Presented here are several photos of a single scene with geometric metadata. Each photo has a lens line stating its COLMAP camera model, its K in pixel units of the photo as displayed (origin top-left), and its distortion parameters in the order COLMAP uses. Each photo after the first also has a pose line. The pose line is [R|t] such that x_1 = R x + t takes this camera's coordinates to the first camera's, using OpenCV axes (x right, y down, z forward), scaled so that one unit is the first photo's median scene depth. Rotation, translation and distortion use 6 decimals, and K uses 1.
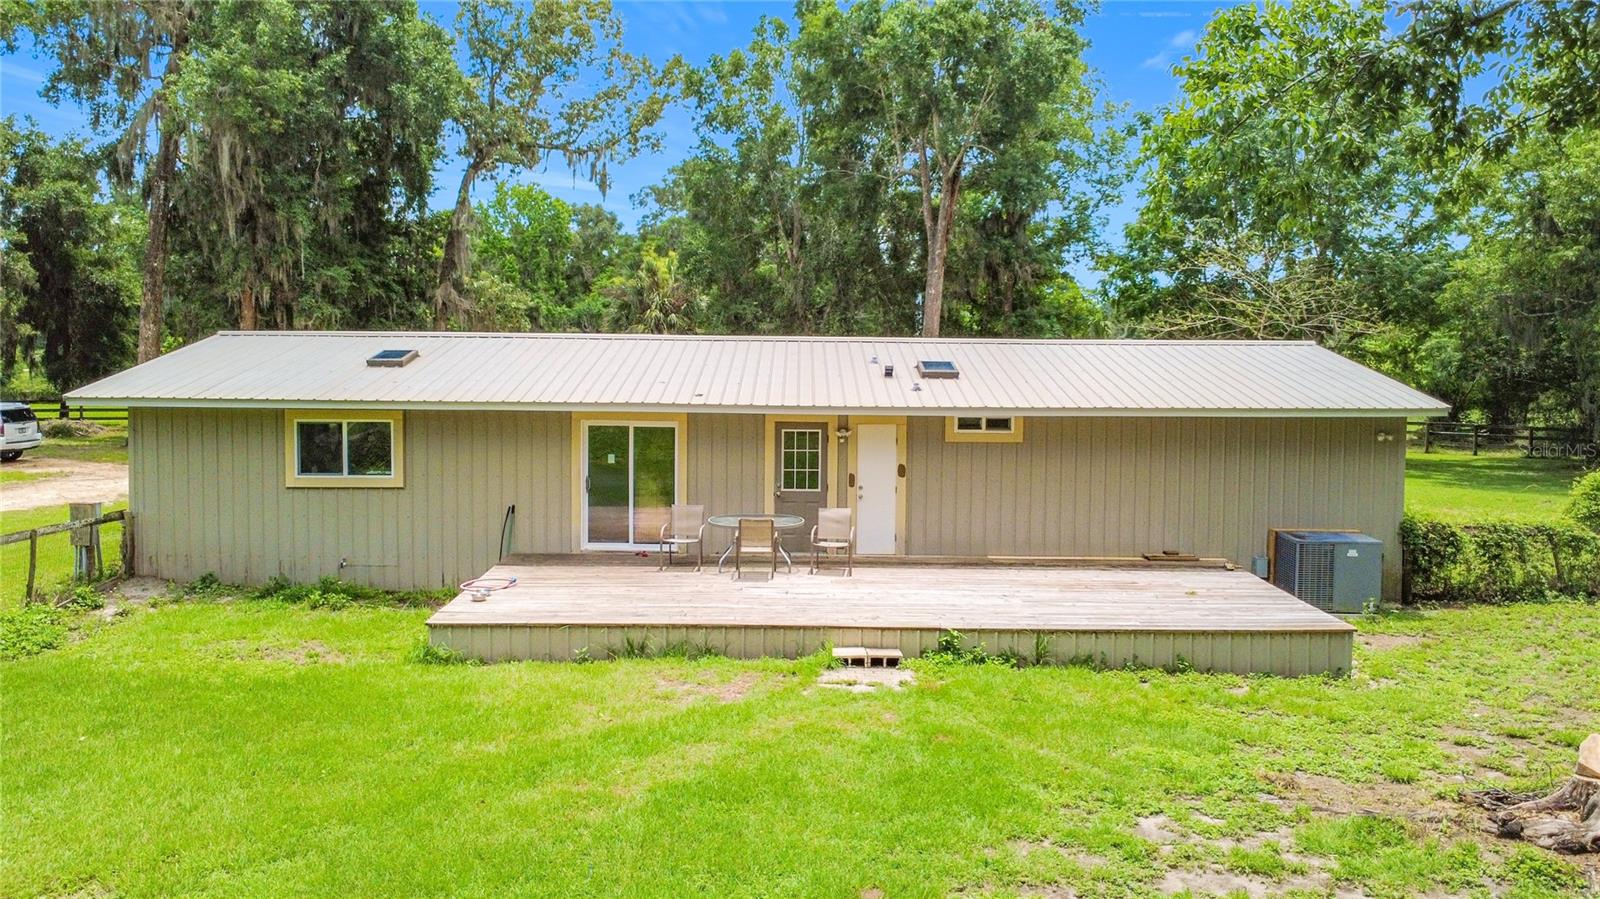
lens RADIAL K [[1198.0, 0, 797.4], [0, 1198.0, 387.9], [0, 0, 1]] dist [-0.003363, 0.000426]
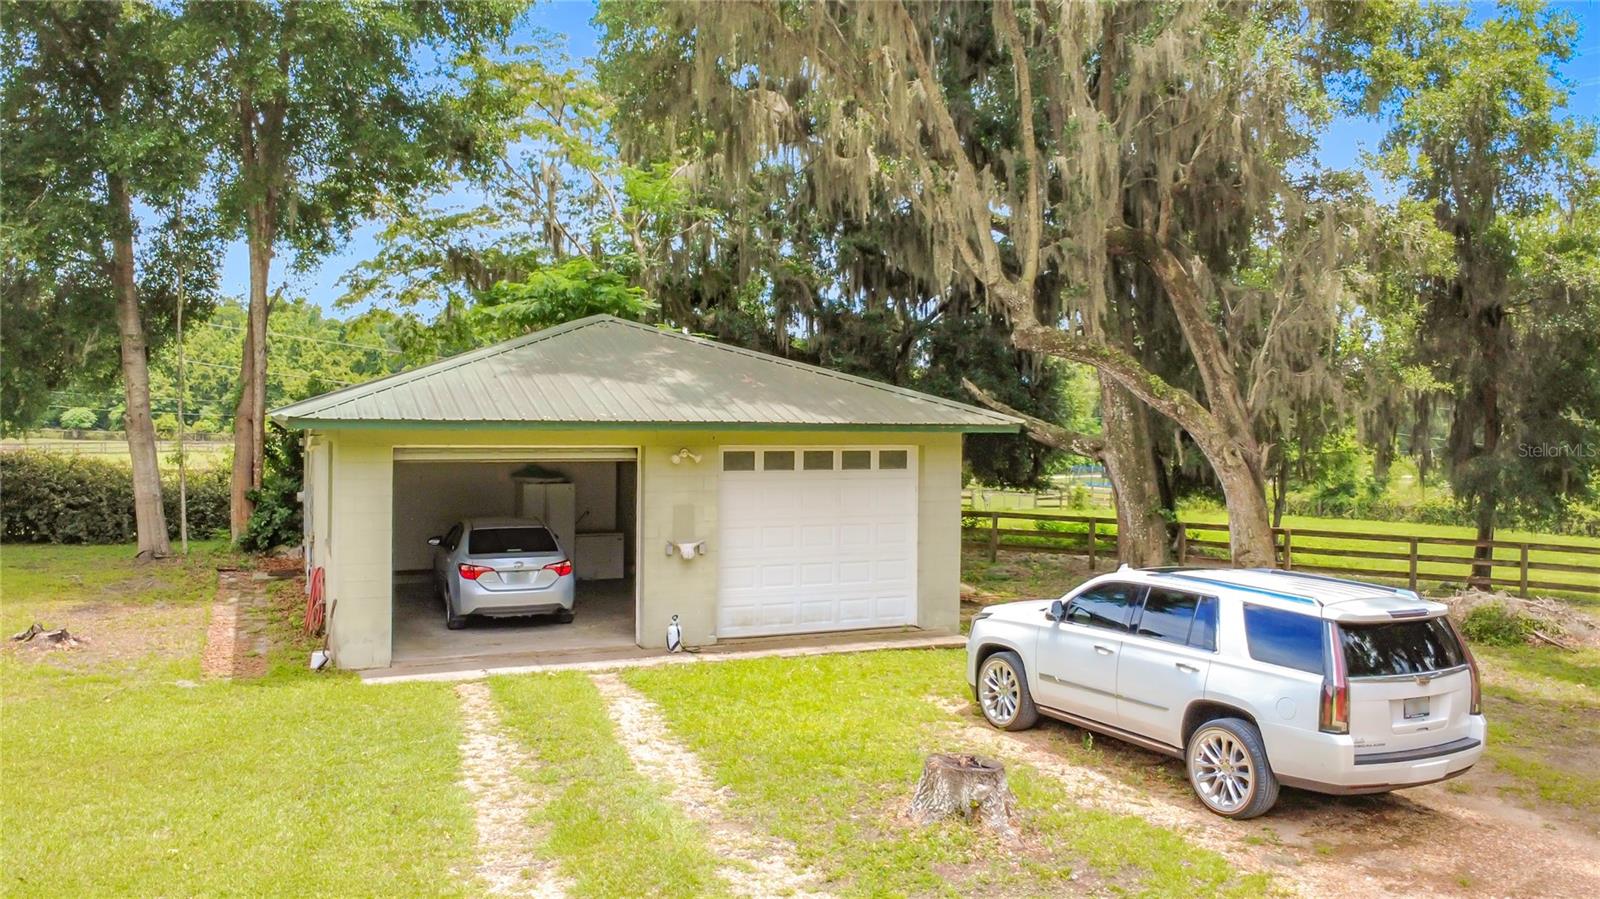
lens RADIAL K [[1192.4, 0, 803.4], [0, 1192.4, 425.2], [0, 0, 1]] dist [-0.002390, -0.000868]
pose [[0.508893, -0.002175, -0.860827, -0.347838], [-0.049915, 0.998240, -0.032030, -0.006500], [0.859381, 0.059268, 0.507889, 0.529947]]
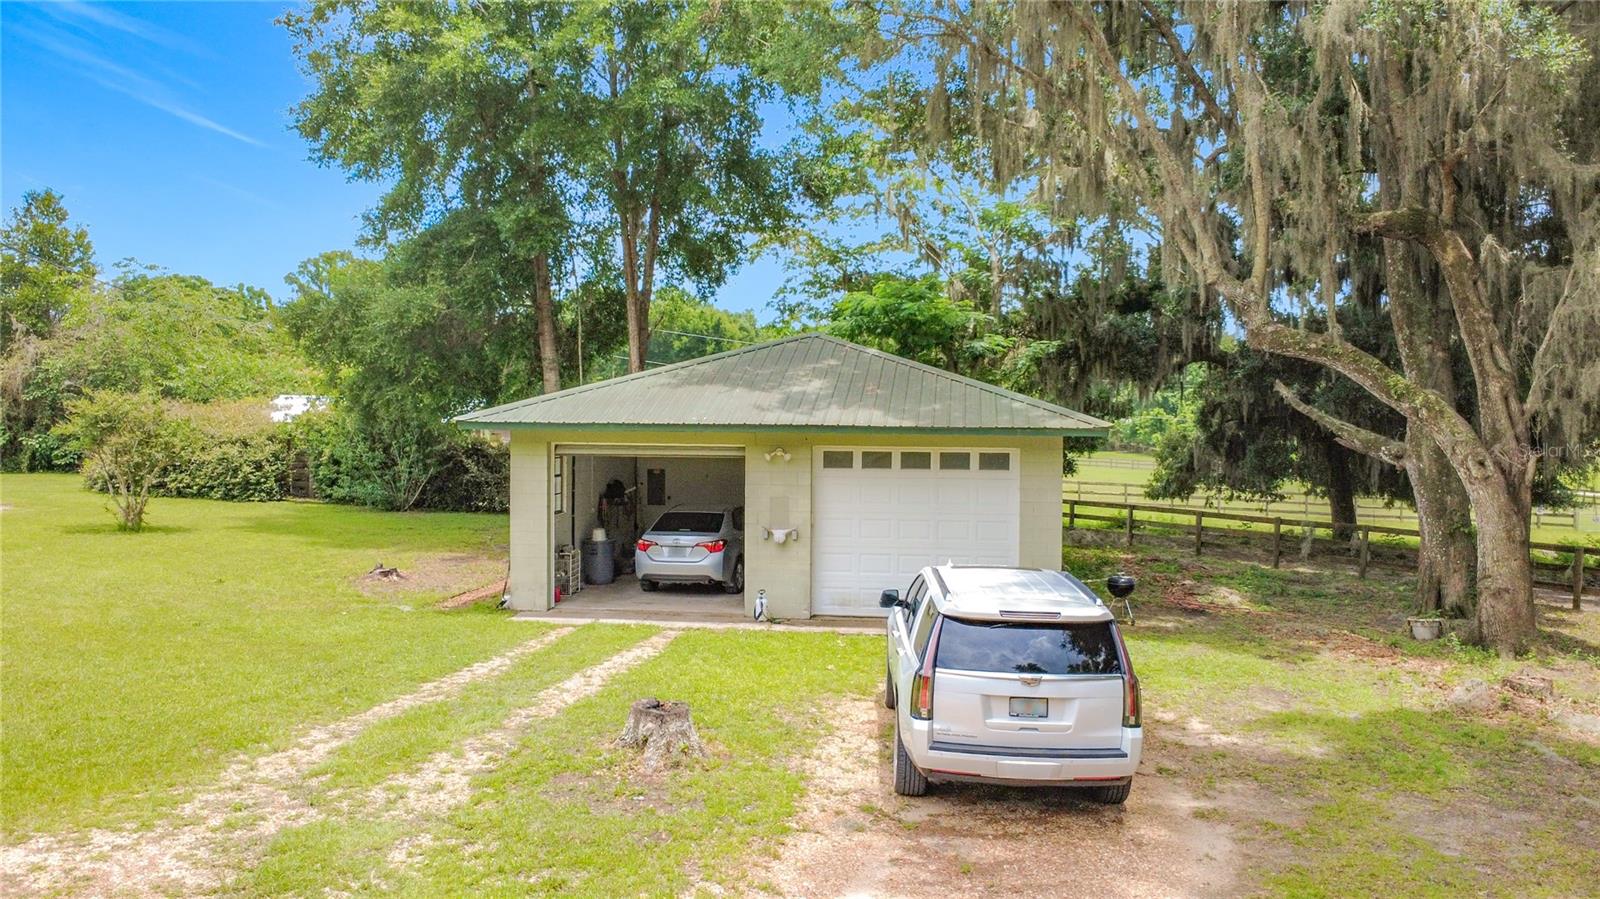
lens RADIAL K [[1187.0, 0, 858.3], [0, 1187.0, 446.1], [0, 0, 1]] dist [-0.000379, -0.000945]
pose [[0.013360, 0.012512, -0.999832, -0.277254], [-0.063025, 0.997944, 0.011646, -0.014416], [0.997923, 0.062859, 0.014121, 0.668407]]
